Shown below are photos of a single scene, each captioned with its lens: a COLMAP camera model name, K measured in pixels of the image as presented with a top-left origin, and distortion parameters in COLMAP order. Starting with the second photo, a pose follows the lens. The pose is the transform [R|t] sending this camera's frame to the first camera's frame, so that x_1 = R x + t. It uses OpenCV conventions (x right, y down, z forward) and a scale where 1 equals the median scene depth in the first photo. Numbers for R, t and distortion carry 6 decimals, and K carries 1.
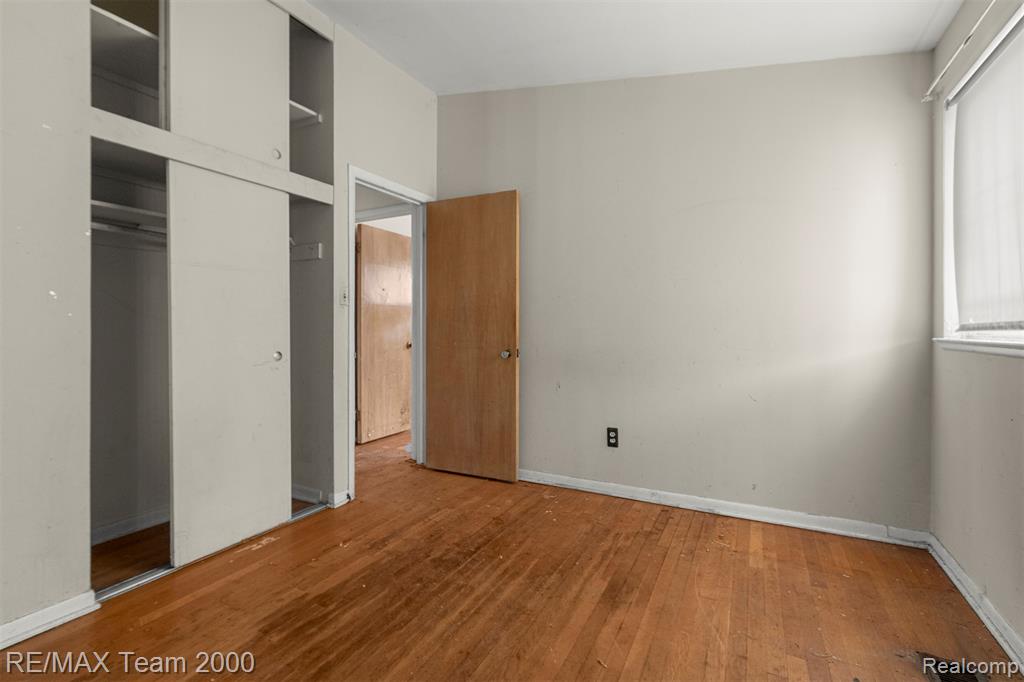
lens RADIAL K [[474.3, 0, 494.0], [0, 474.3, 327.5], [0, 0, 1]] dist [0.004487, -0.002145]
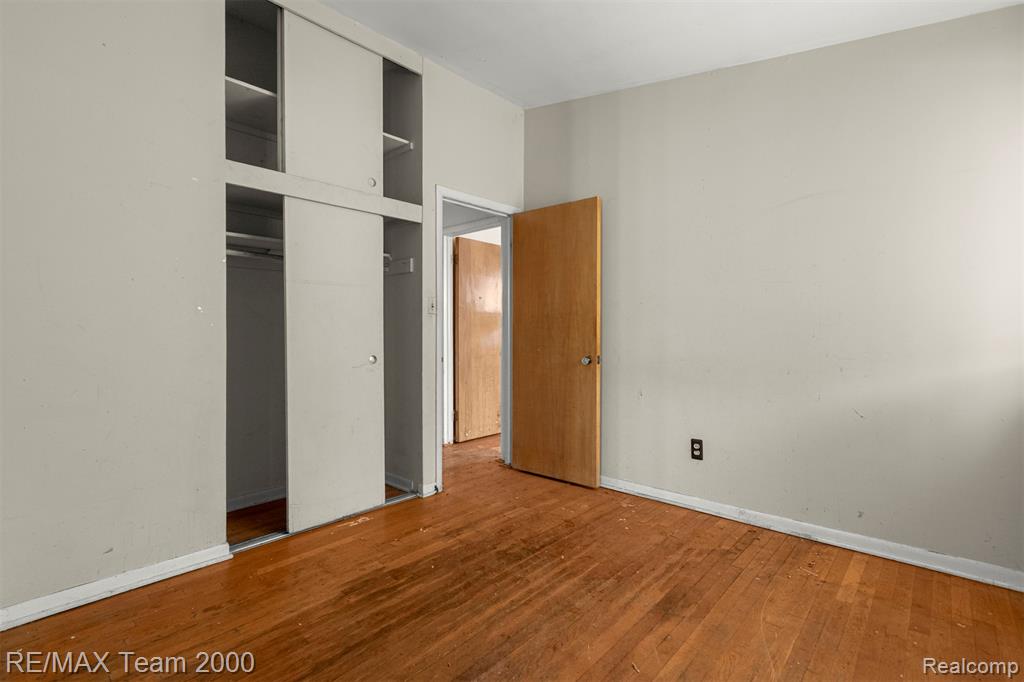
lens RADIAL K [[474.3, 0, 494.1], [0, 474.3, 335.5], [0, 0, 1]] dist [0.004487, -0.002145]
pose [[0.968025, 0.000981, -0.250853, 0.134488], [0.000328, 0.999987, 0.005177, -0.003983], [0.250854, -0.005093, 0.968011, -0.035820]]
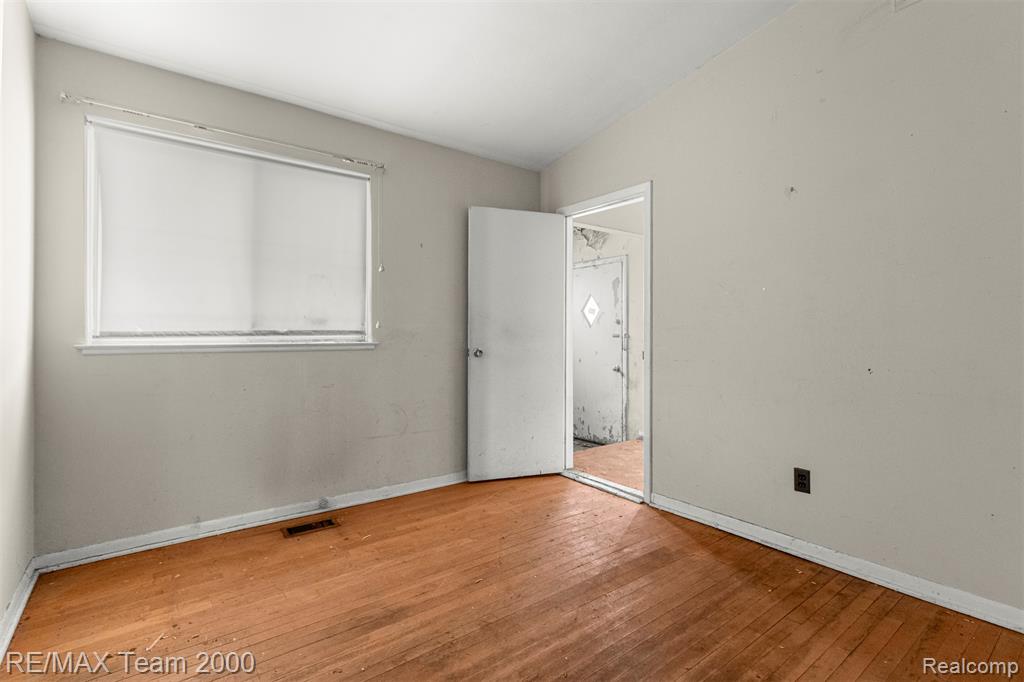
lens RADIAL K [[474.3, 0, 502.2], [0, 474.3, 339.4], [0, 0, 1]] dist [0.004487, -0.002145]
pose [[-0.917015, -0.002438, 0.398846, -0.297583], [-0.000367, 0.999986, 0.005269, 0.004215], [-0.398853, 0.004686, -0.917003, 1.578630]]
